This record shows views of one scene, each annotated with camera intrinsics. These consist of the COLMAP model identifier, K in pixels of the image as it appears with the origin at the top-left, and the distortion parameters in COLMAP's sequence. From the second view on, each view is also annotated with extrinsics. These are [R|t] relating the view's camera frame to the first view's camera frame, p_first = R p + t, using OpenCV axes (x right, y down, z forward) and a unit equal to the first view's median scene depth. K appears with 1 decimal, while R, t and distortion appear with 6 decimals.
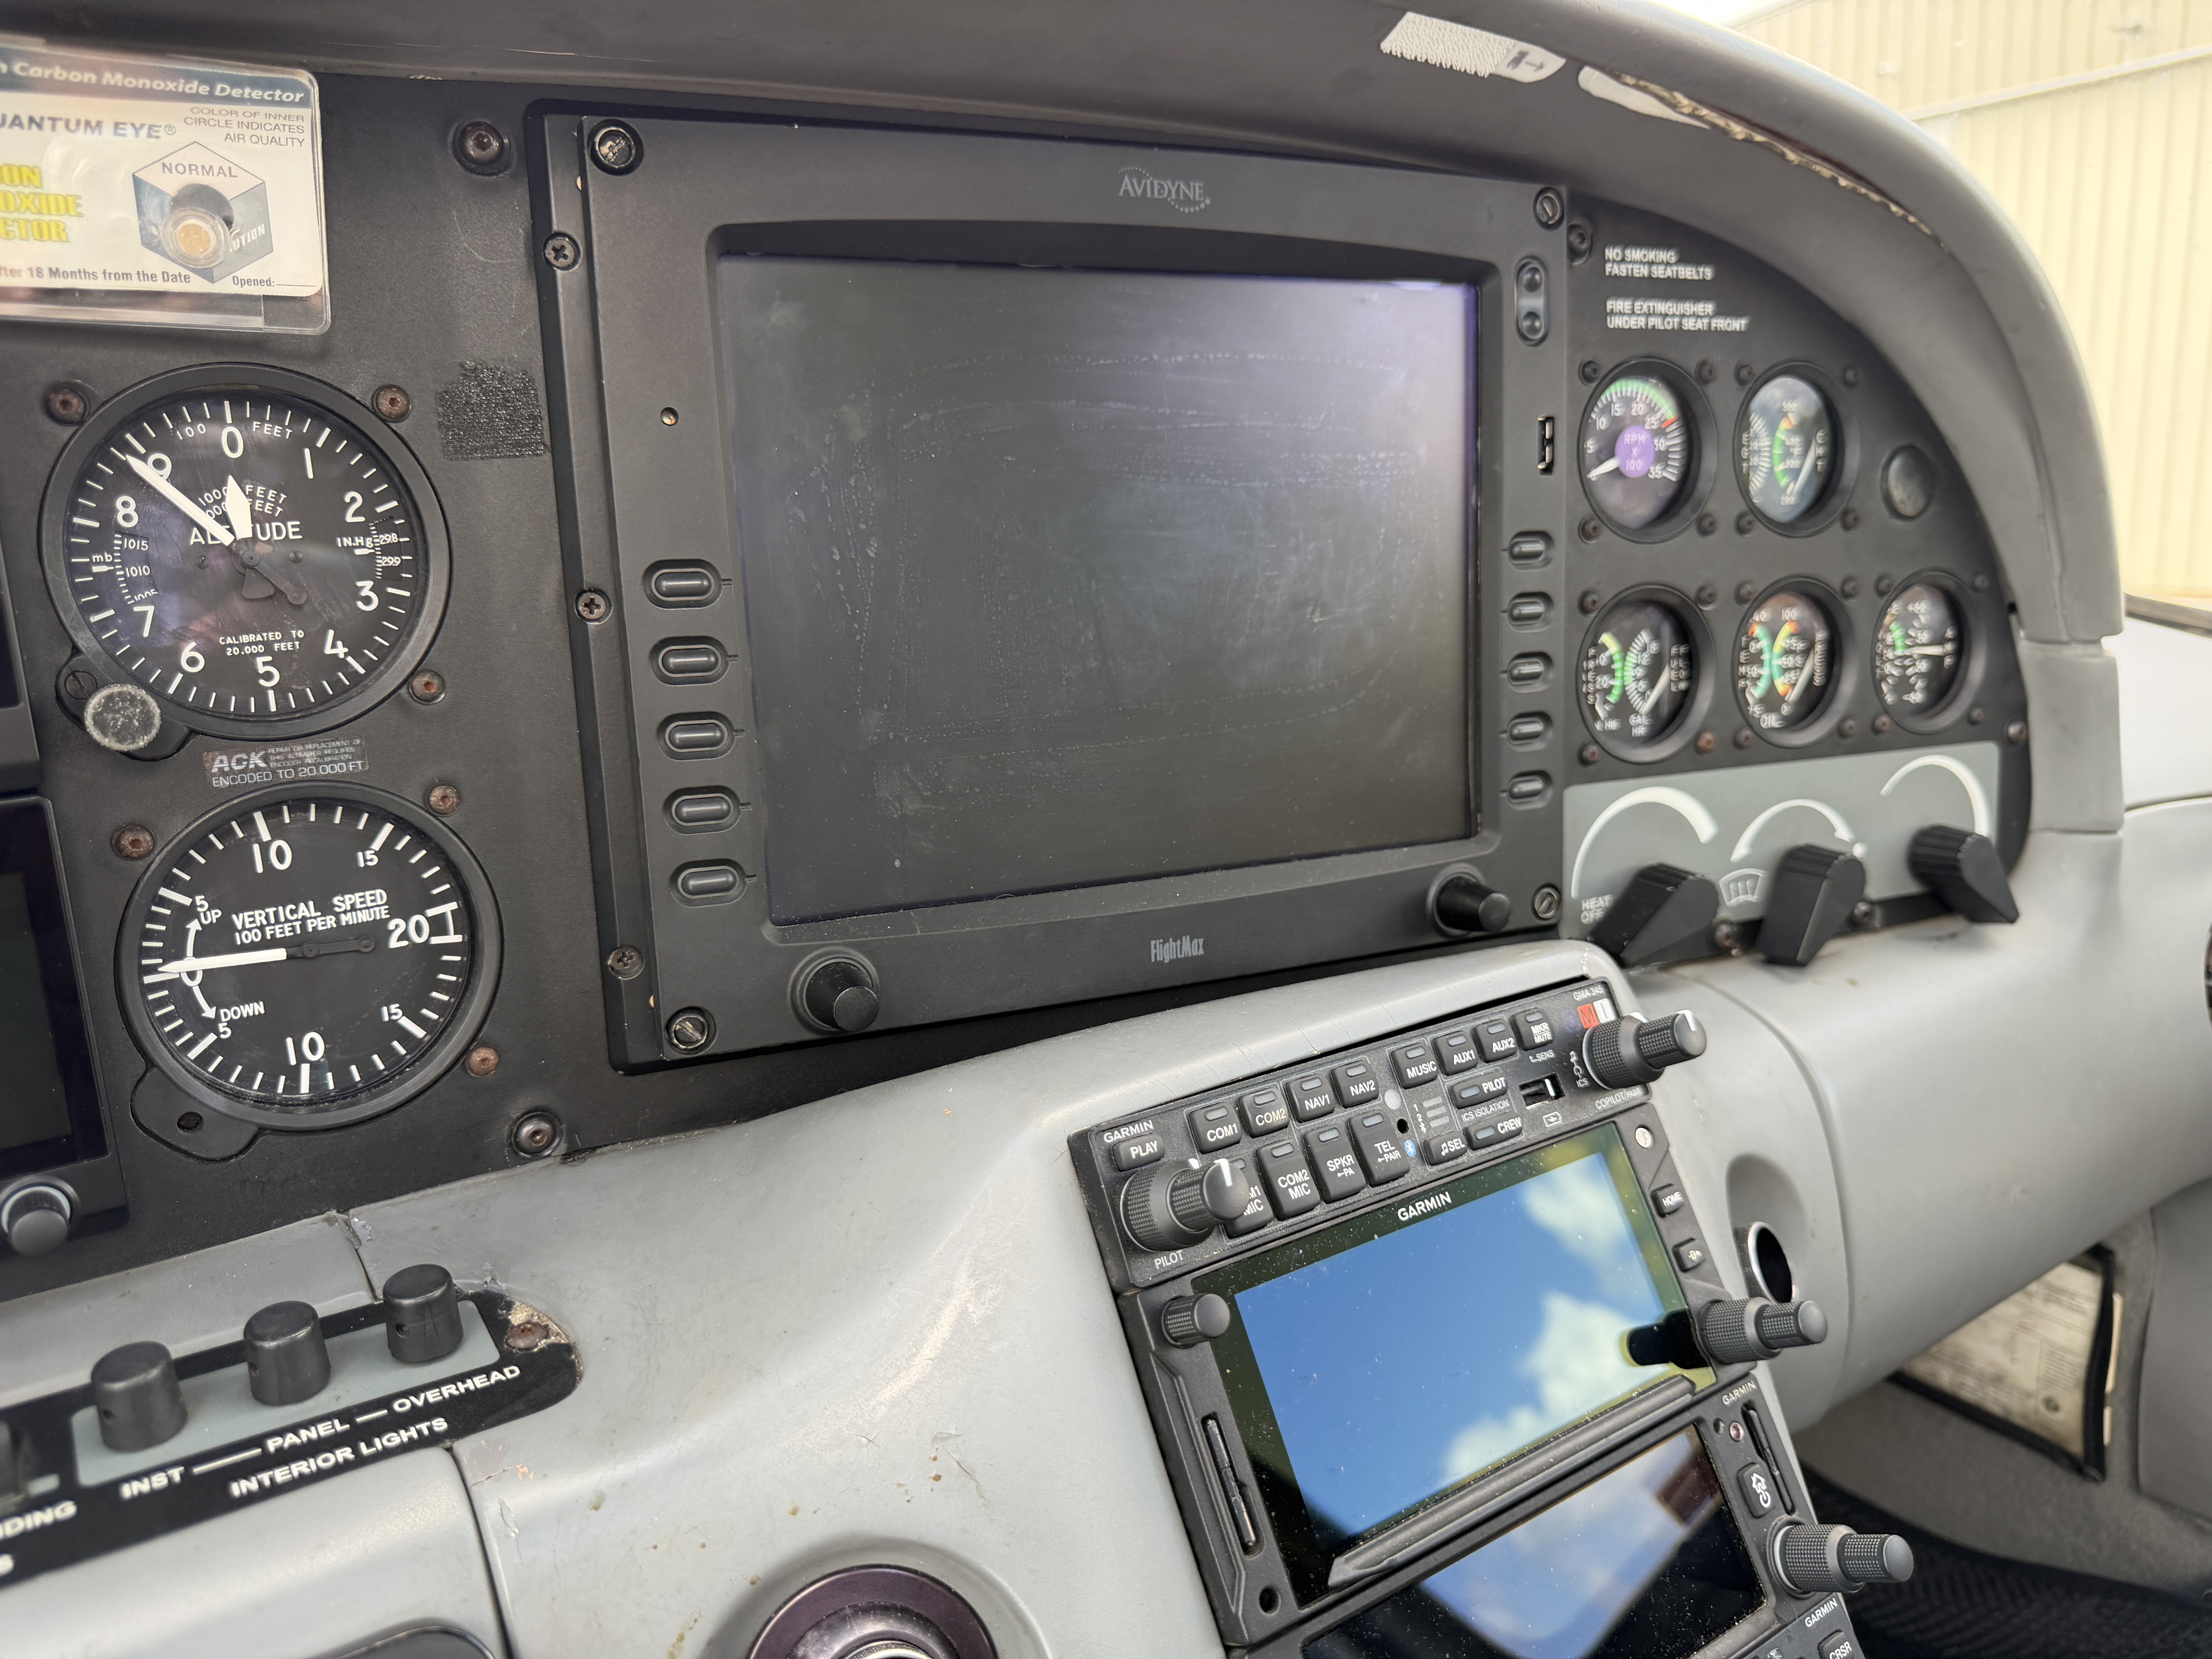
lens RADIAL K [[1620.0, 0, 1105.3], [0, 1620.0, 834.3], [0, 0, 1]] dist [-0.016155, -0.003226]
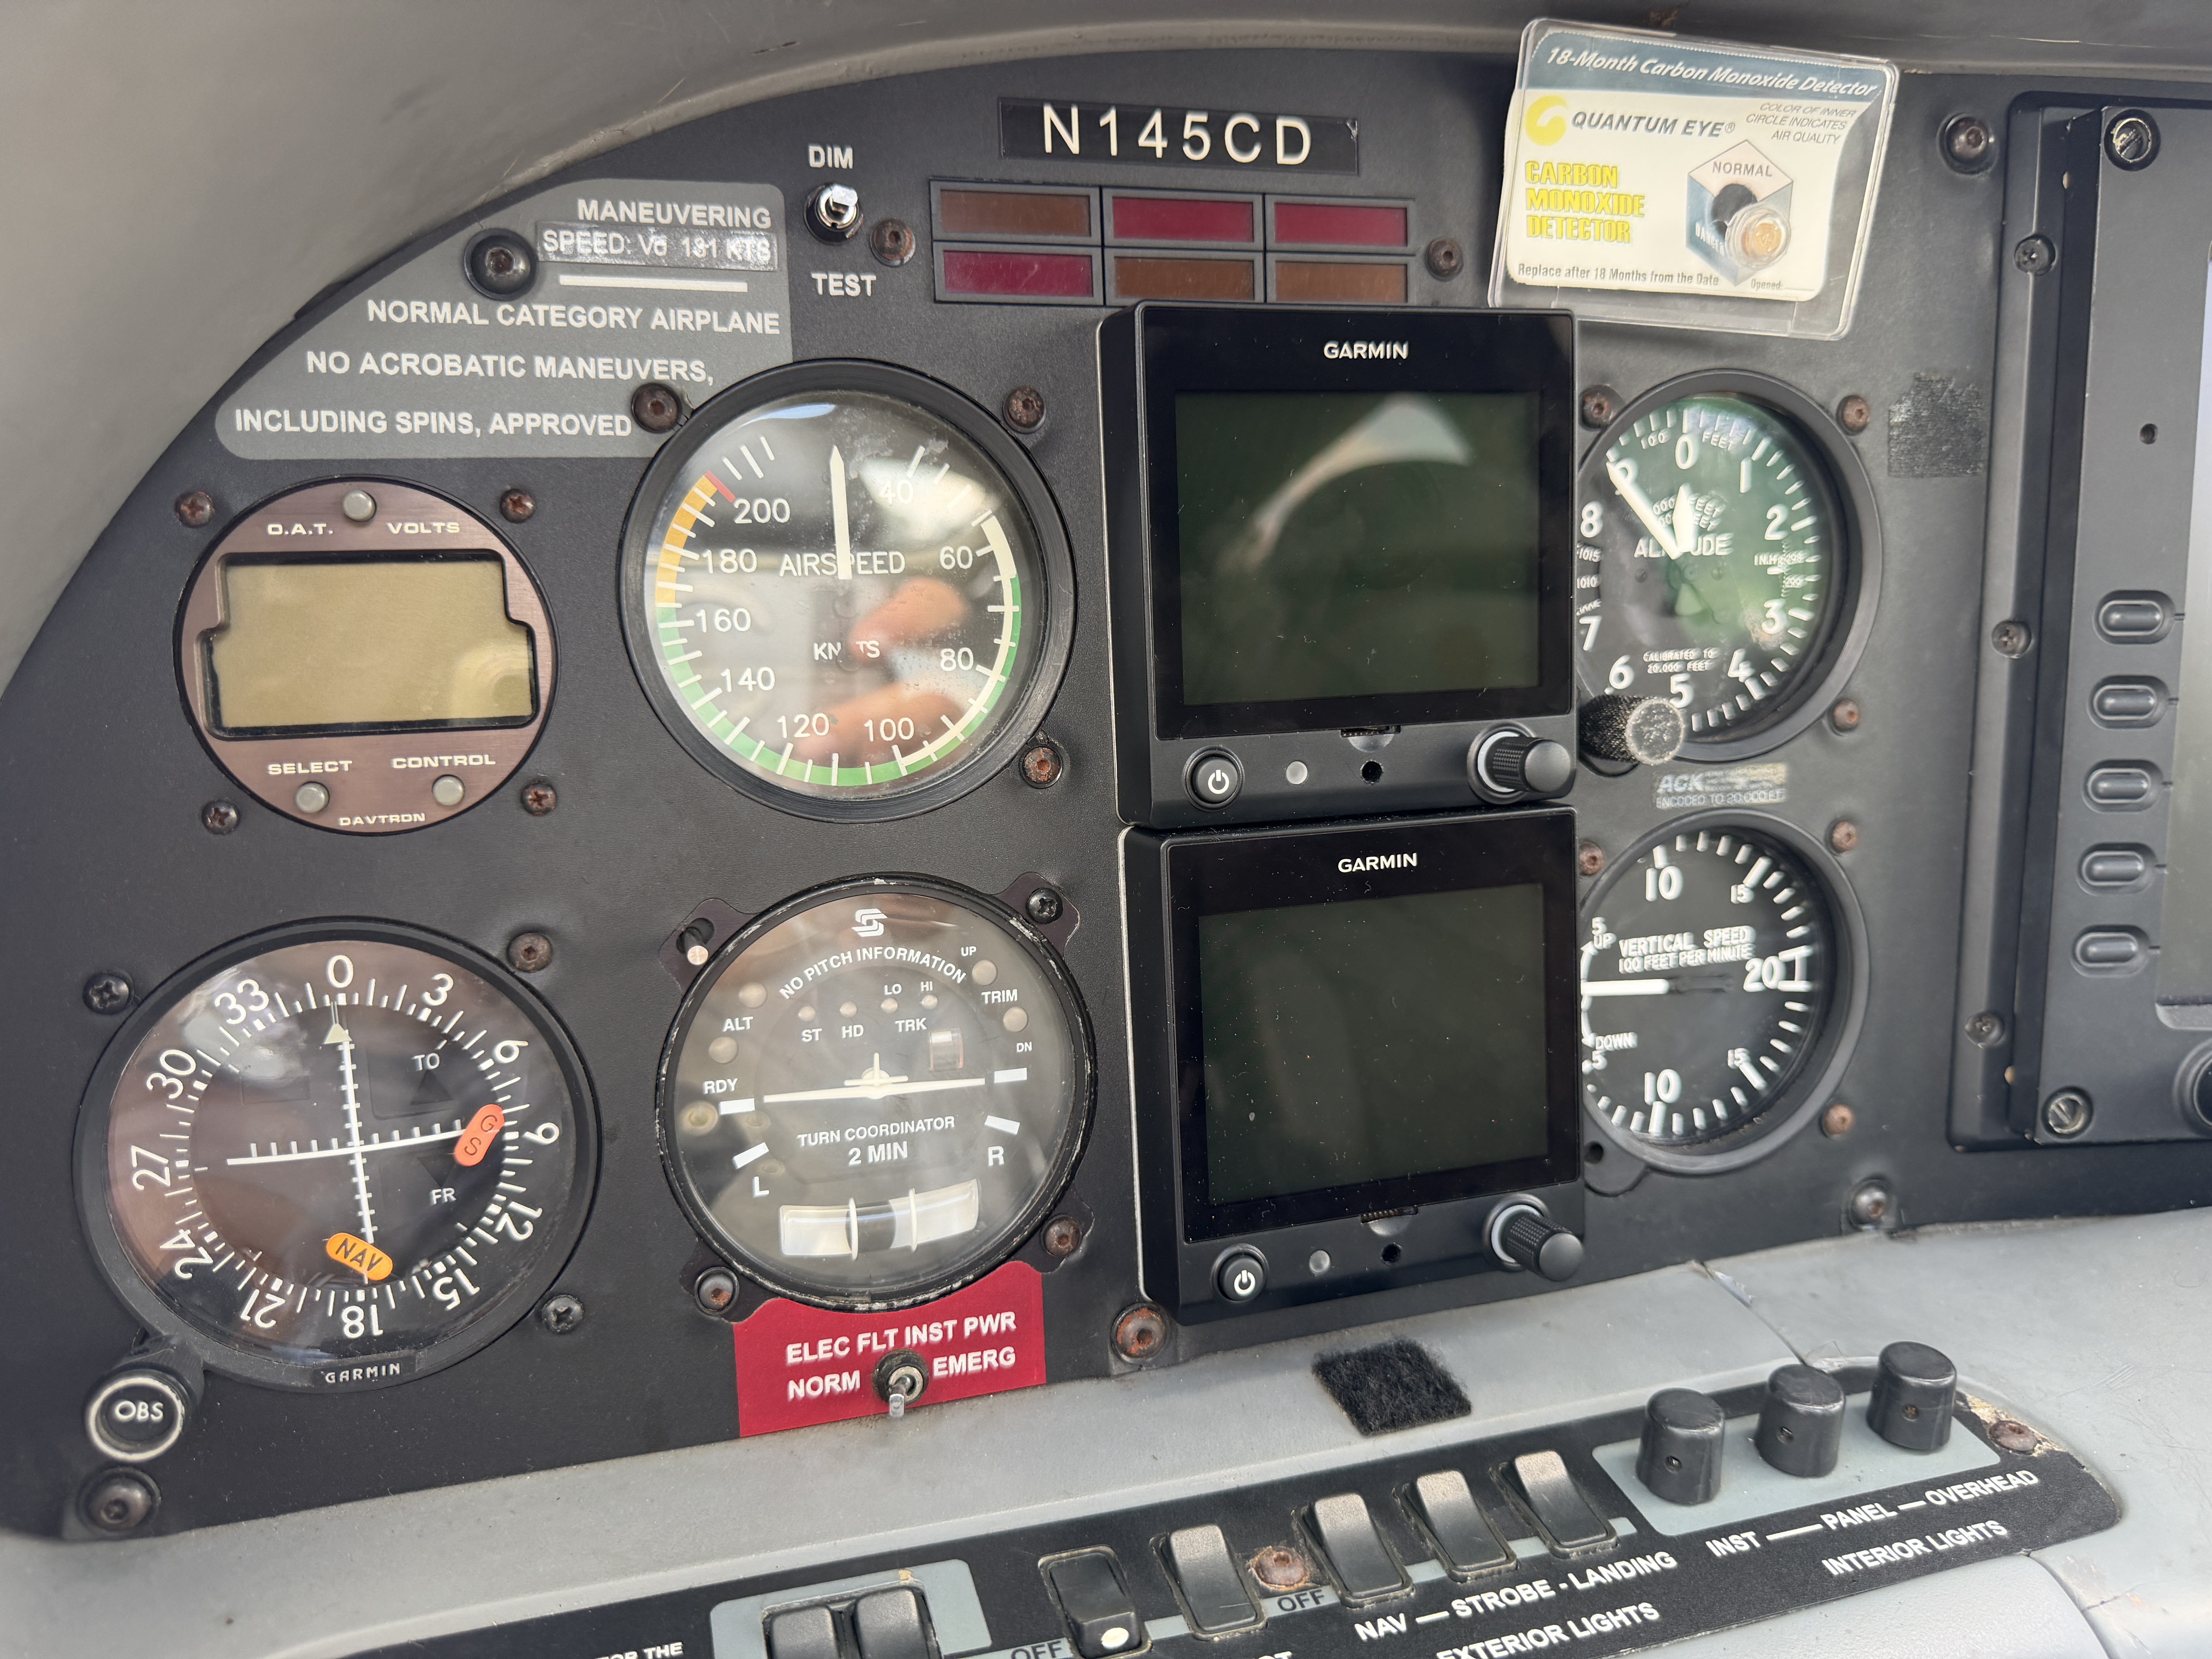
lens RADIAL K [[1592.5, 0, 1105.0], [0, 1592.5, 853.6], [0, 0, 1]] dist [-0.049888, -0.001965]
pose [[0.946163, 0.073399, -0.315260, -0.523970], [-0.081129, 0.996638, -0.011447, 0.032760], [0.313360, 0.036408, 0.948936, 0.004205]]
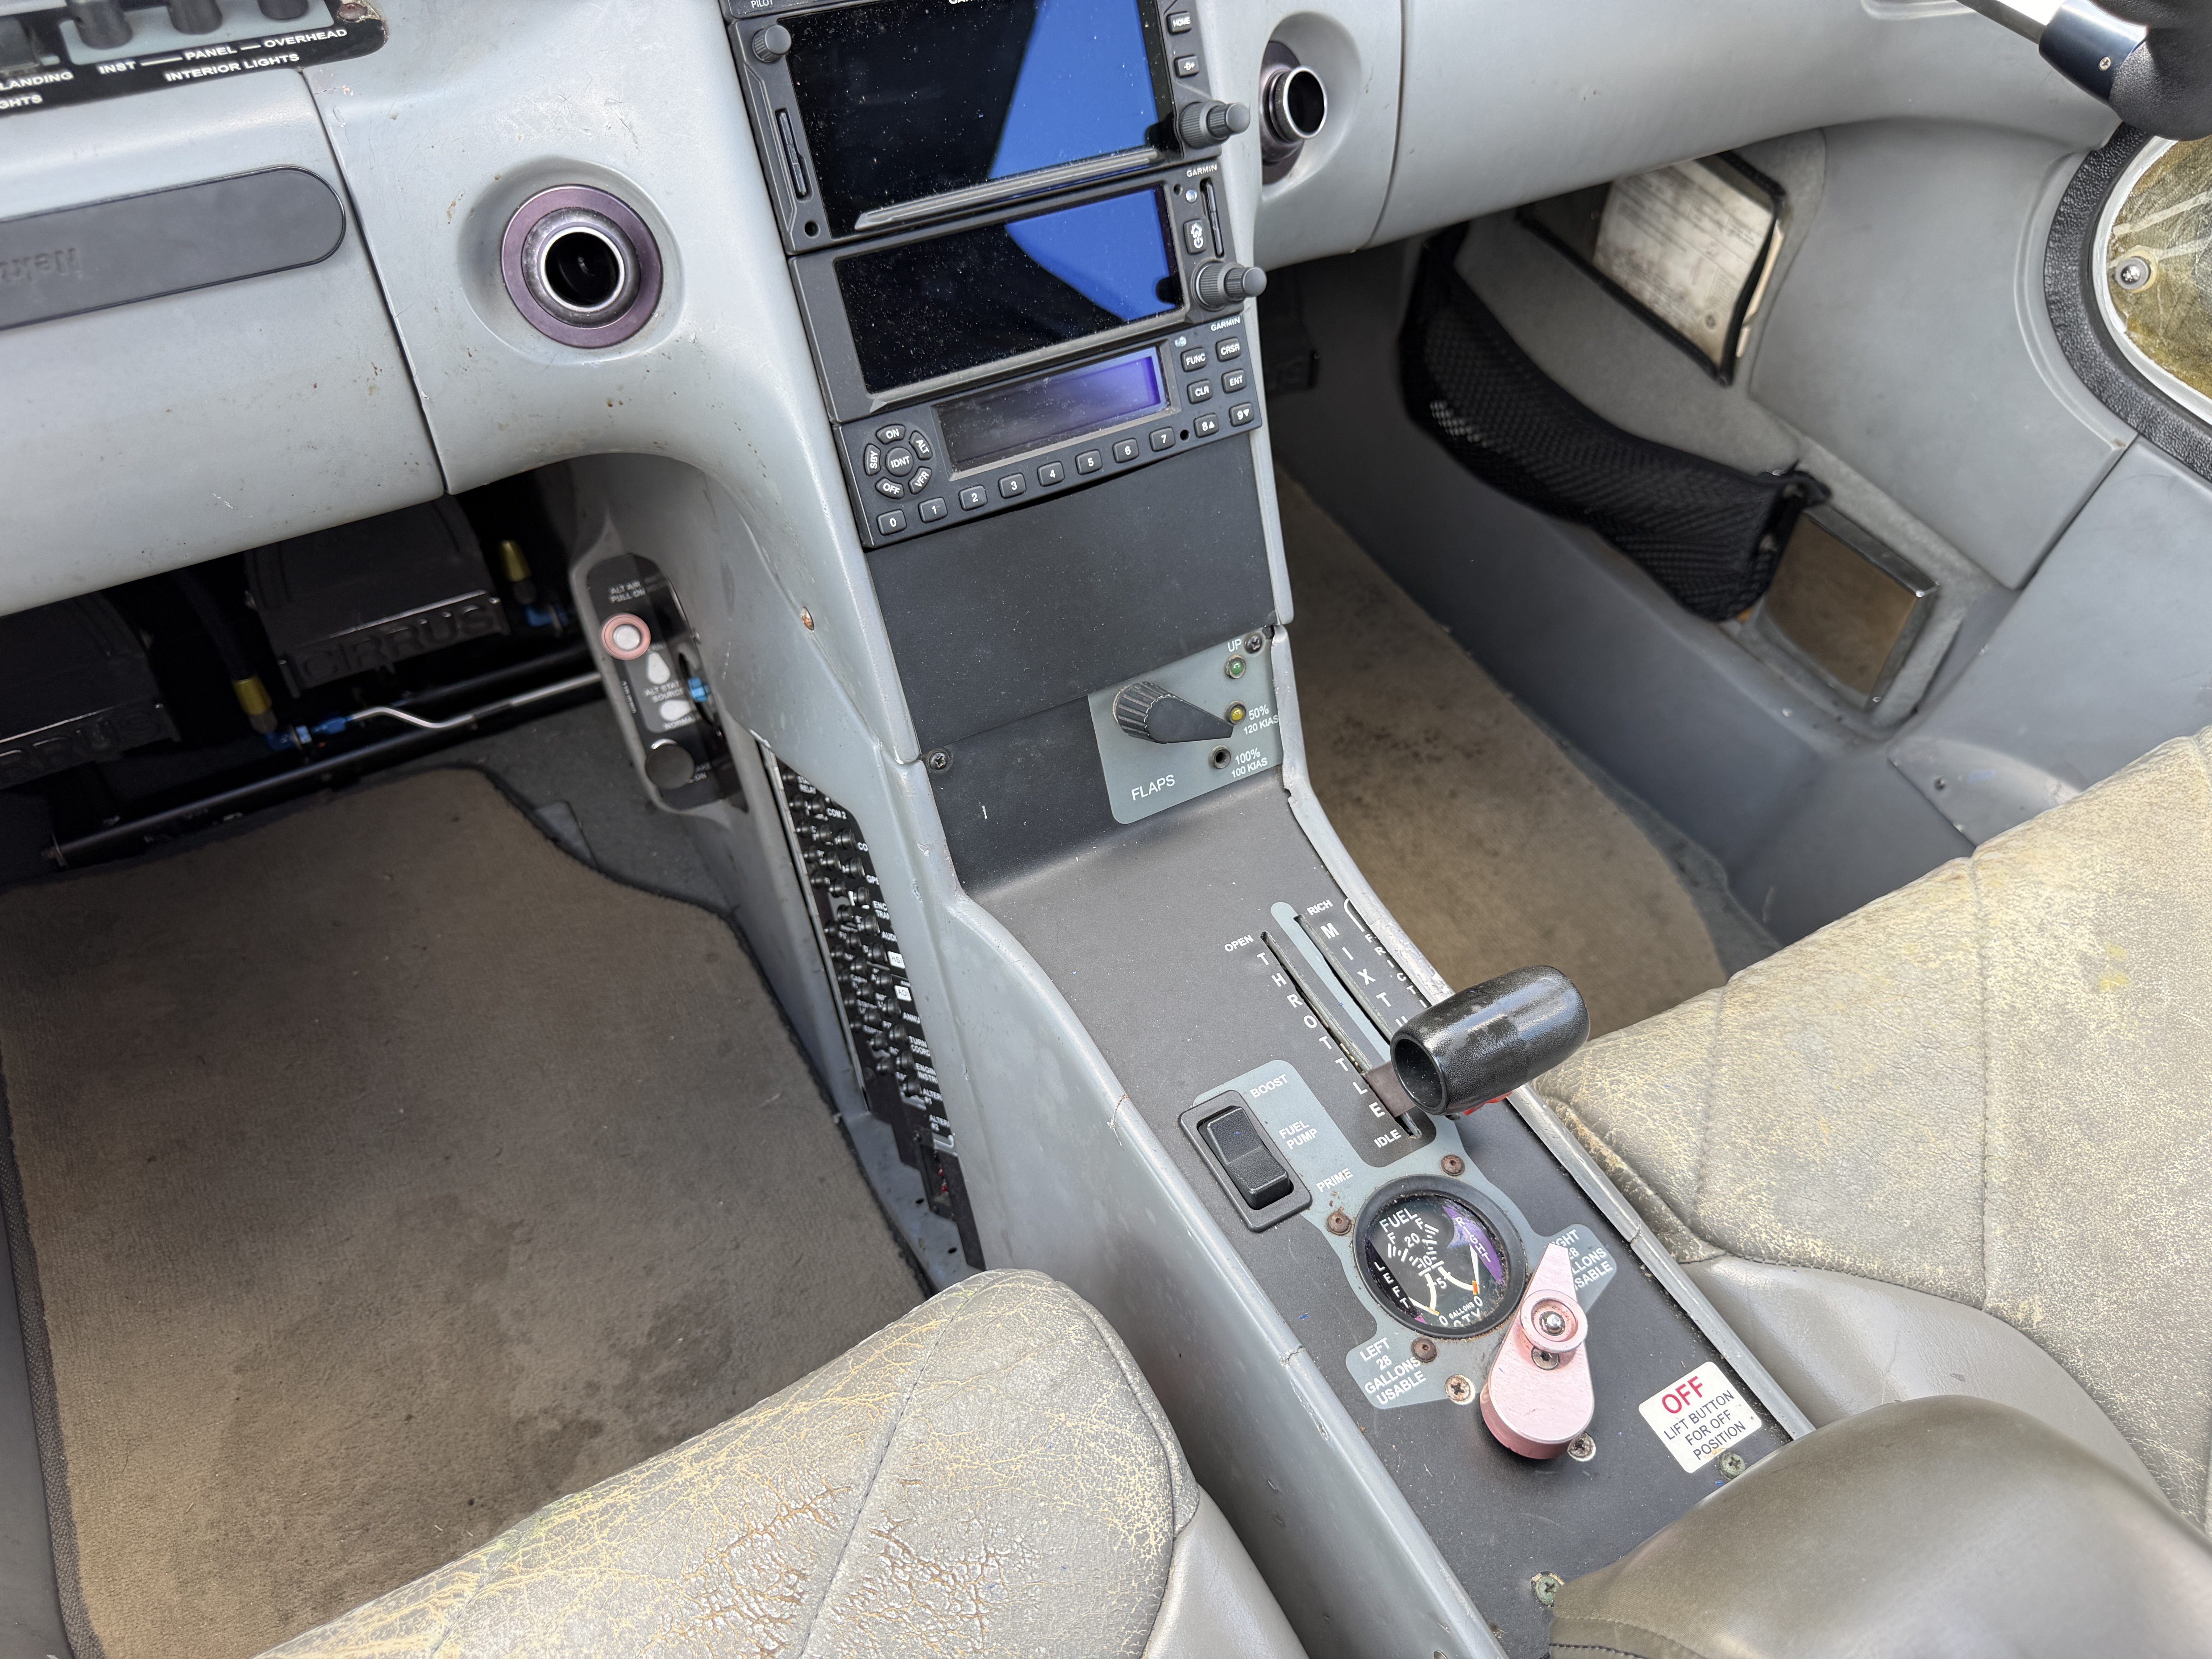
lens RADIAL K [[1600.1, 0, 1100.1], [0, 1600.1, 829.3], [0, 0, 1]] dist [-0.011683, -0.002520]
pose [[0.992580, 0.121560, 0.002955, 0.373808], [-0.099471, 0.797763, 0.594710, -0.028029], [0.069936, -0.590591, 0.803935, -0.524466]]
